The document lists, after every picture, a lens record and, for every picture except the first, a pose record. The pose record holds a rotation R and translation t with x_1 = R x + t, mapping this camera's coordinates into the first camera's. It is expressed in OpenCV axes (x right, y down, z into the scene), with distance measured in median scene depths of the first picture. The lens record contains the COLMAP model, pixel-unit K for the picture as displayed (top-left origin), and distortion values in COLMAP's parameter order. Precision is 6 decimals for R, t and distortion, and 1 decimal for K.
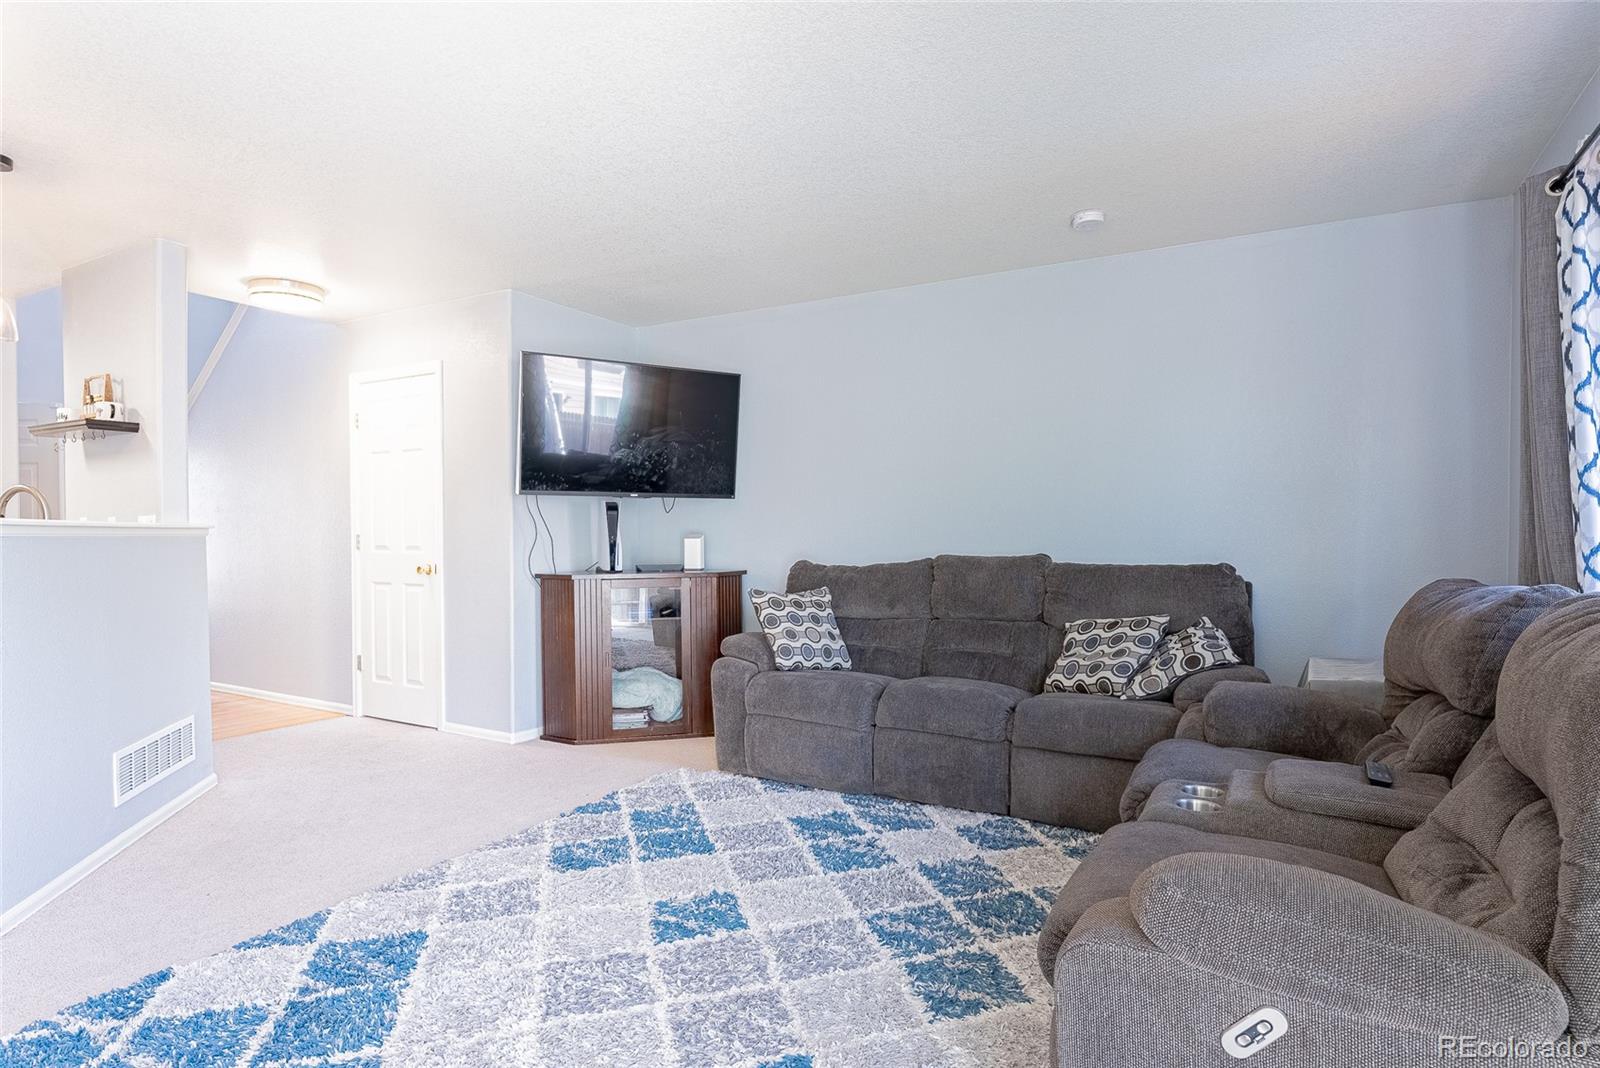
lens RADIAL K [[855.0, 0, 800.0], [0, 855.0, 545.1], [0, 0, 1]] dist [0.000894, 0.000202]
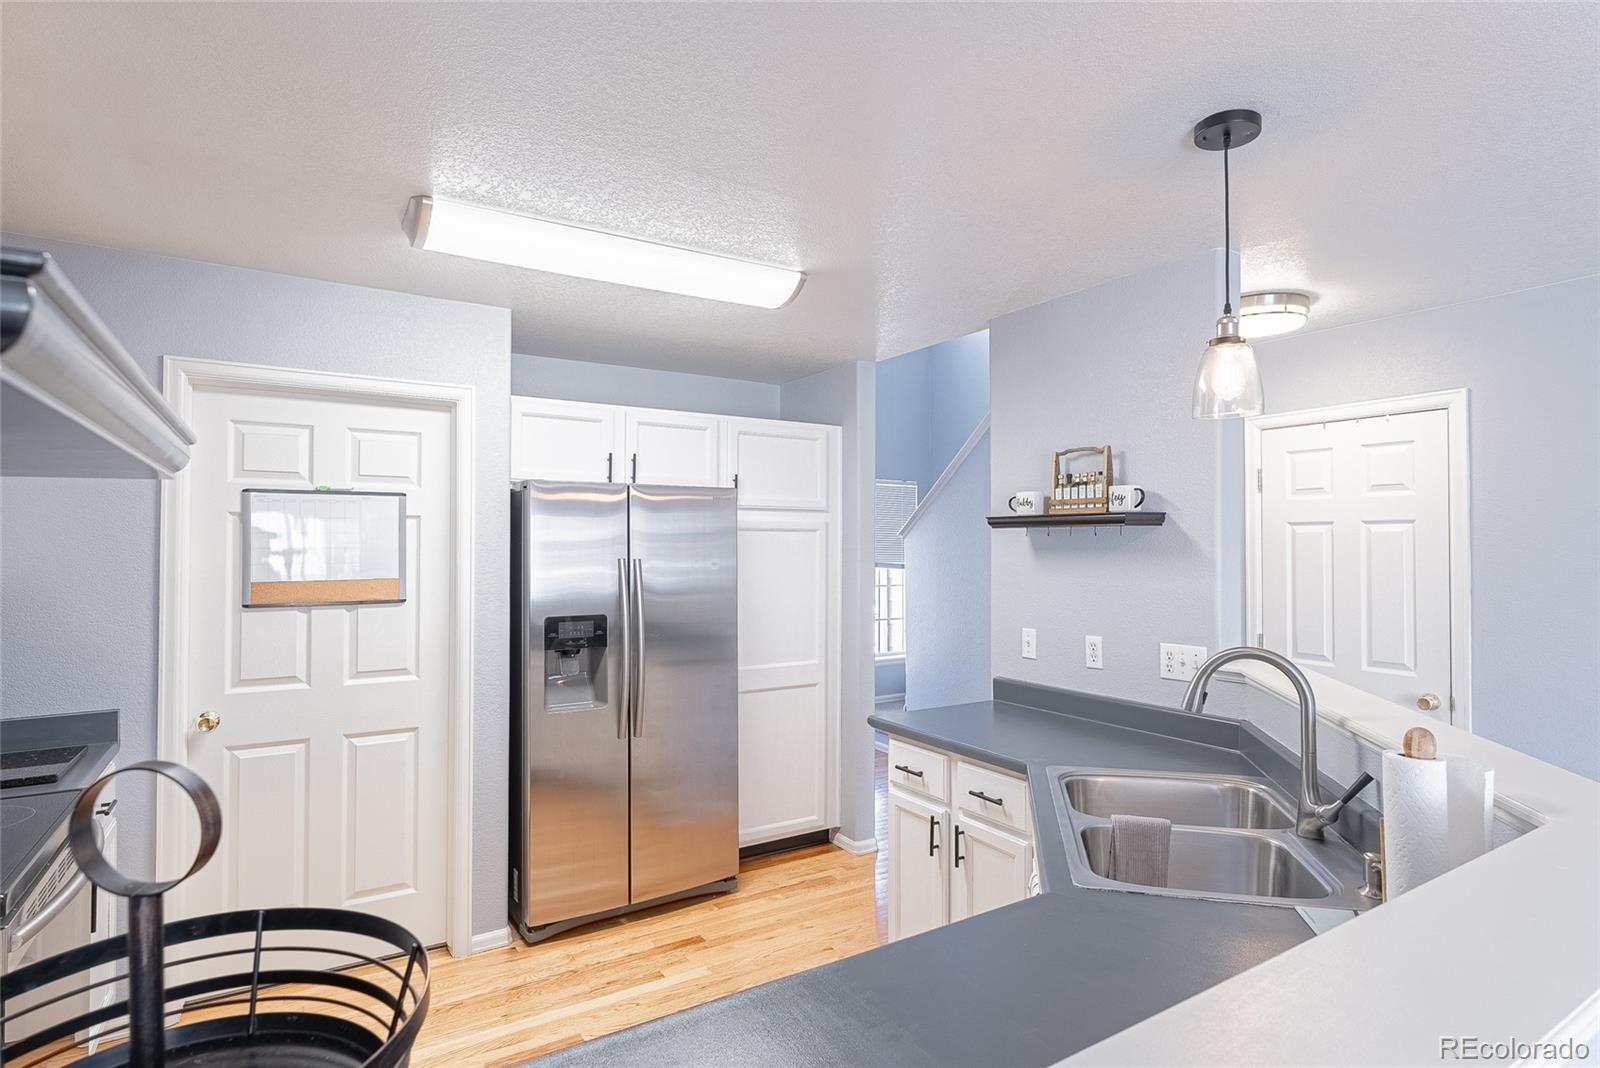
lens RADIAL K [[822.8, 0, 800.0], [0, 822.8, 534.0], [0, 0, 1]] dist [0.000132, -0.000060]
pose [[0.878401, -0.007080, -0.477872, -0.822002], [-0.007100, 0.999587, -0.027862, -0.119285], [0.477871, 0.027867, 0.877988, 0.295879]]
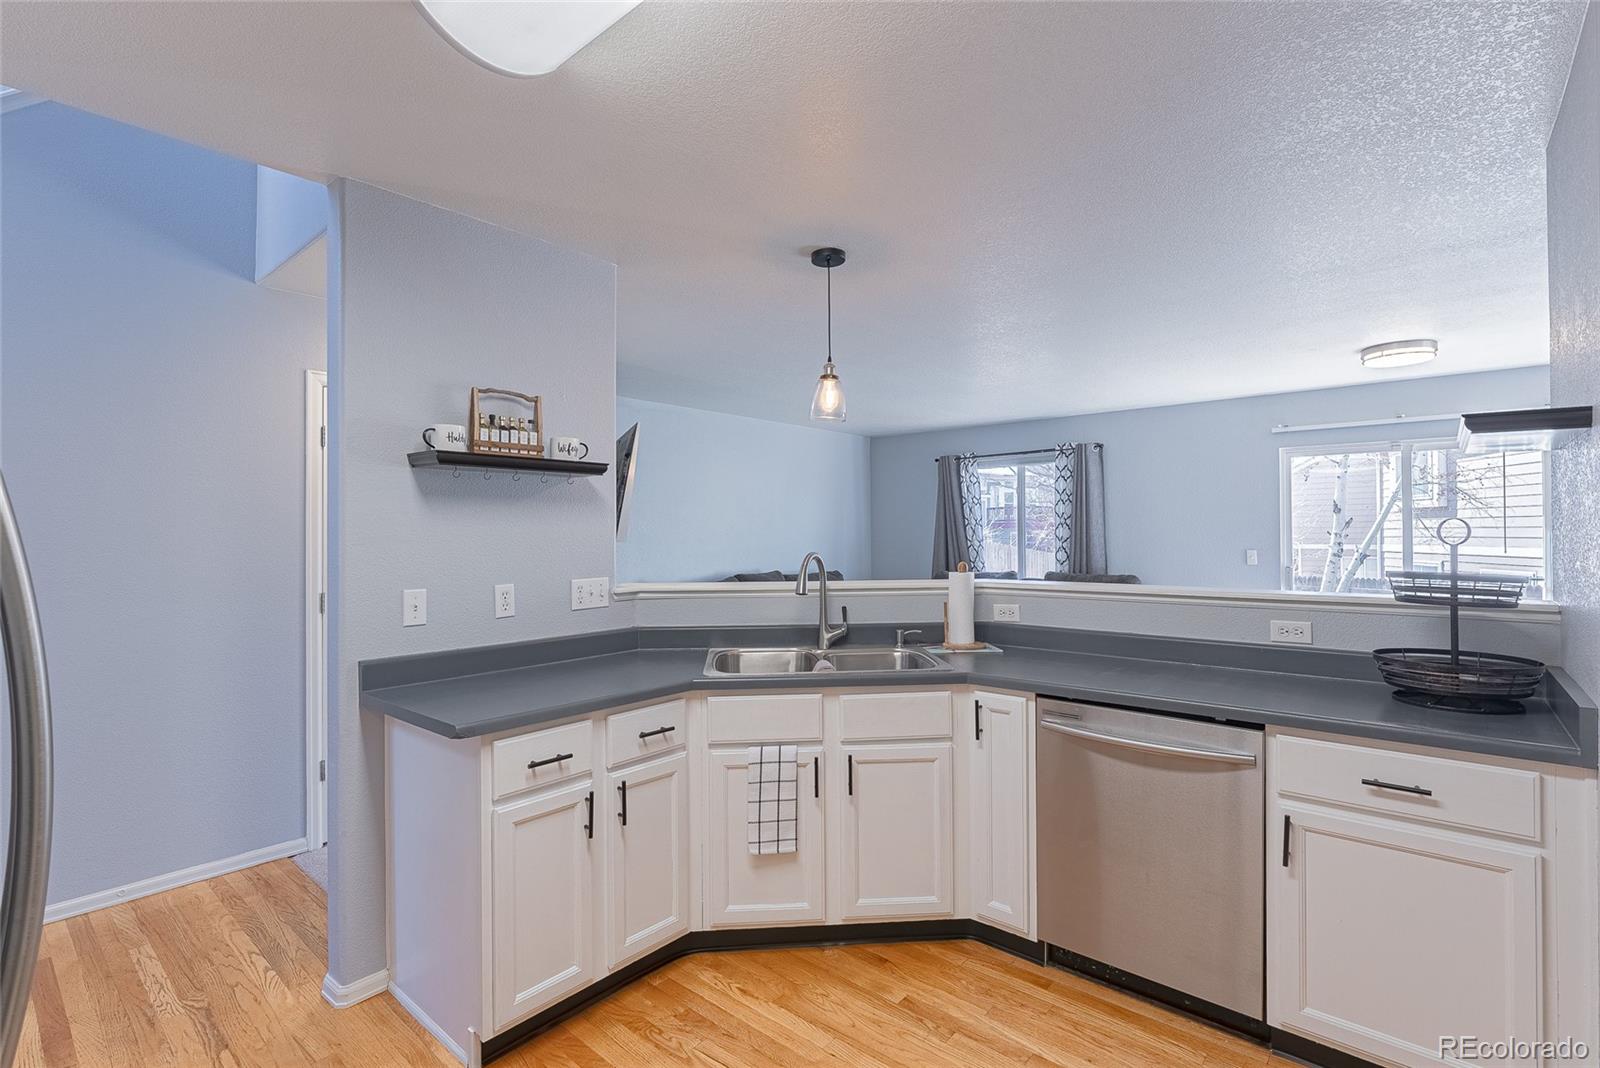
lens RADIAL K [[752.6, 0, 797.2], [0, 752.6, 528.8], [0, 0, 1]] dist [-0.000139, -0.000413]
pose [[0.187118, 0.004985, 0.982325, -1.662915], [0.019923, 0.999762, -0.008868, -0.083095], [-0.982135, 0.021230, 0.186974, 0.758797]]
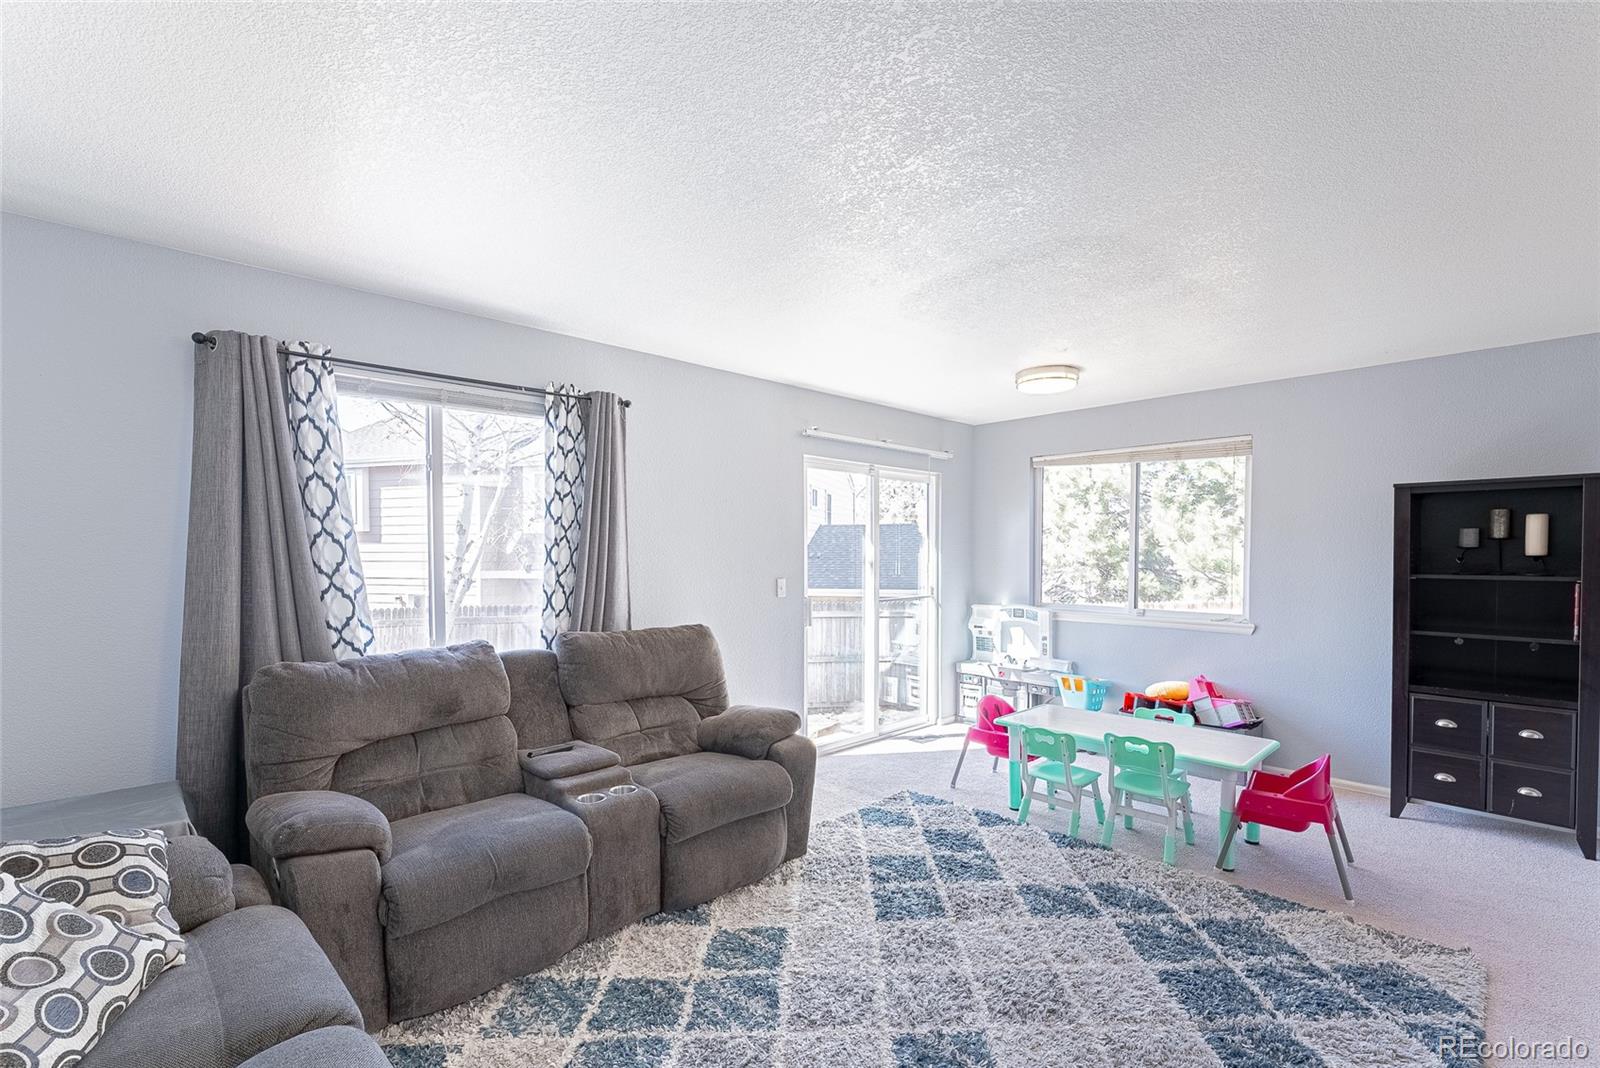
lens RADIAL K [[707.1, 0, 802.6], [0, 707.1, 575.3], [0, 0, 1]] dist [-0.000198, -0.000808]
pose [[-0.957079, -0.007666, 0.289726, -0.138907], [0.004417, 0.999148, 0.041026, -0.087721], [-0.289794, 0.040545, -0.956230, 1.288390]]
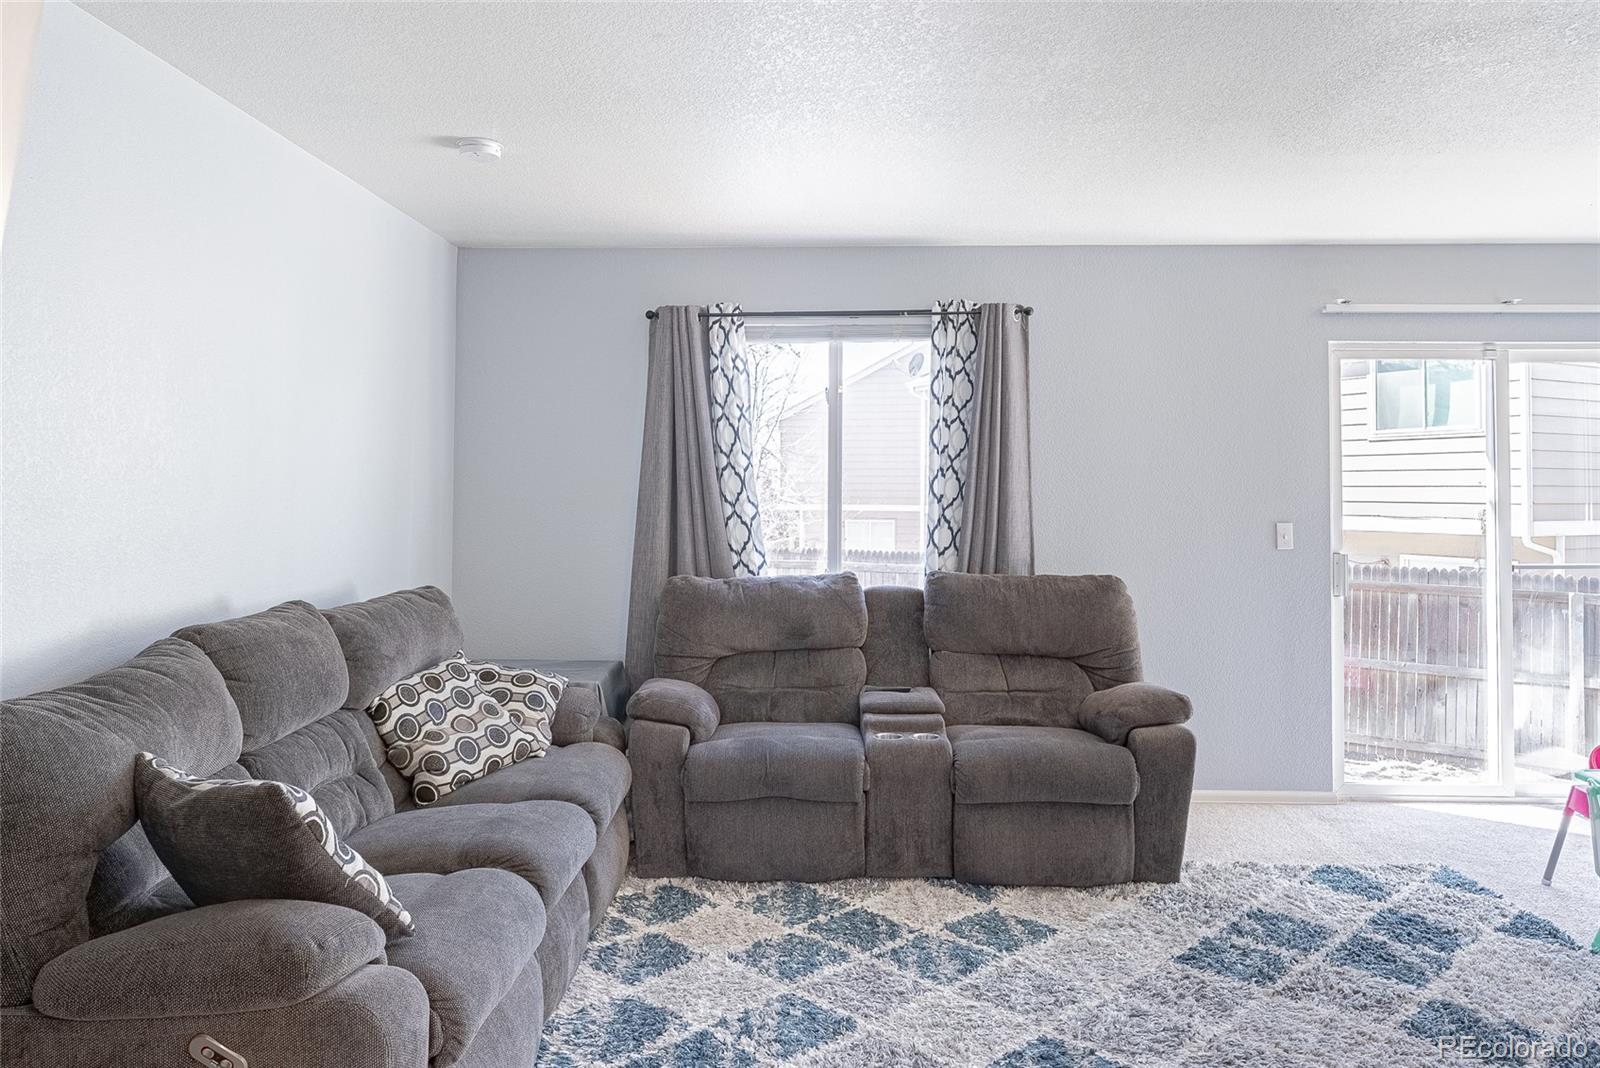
lens RADIAL K [[1085.6, 0, 802.6], [0, 1085.6, 456.2], [0, 0, 1]] dist [0.000866, -0.002024]
pose [[-0.464775, 0.023380, 0.885120, -0.675400], [0.006688, 0.999715, -0.022896, -0.085755], [-0.885403, -0.004722, -0.464800, 1.246031]]
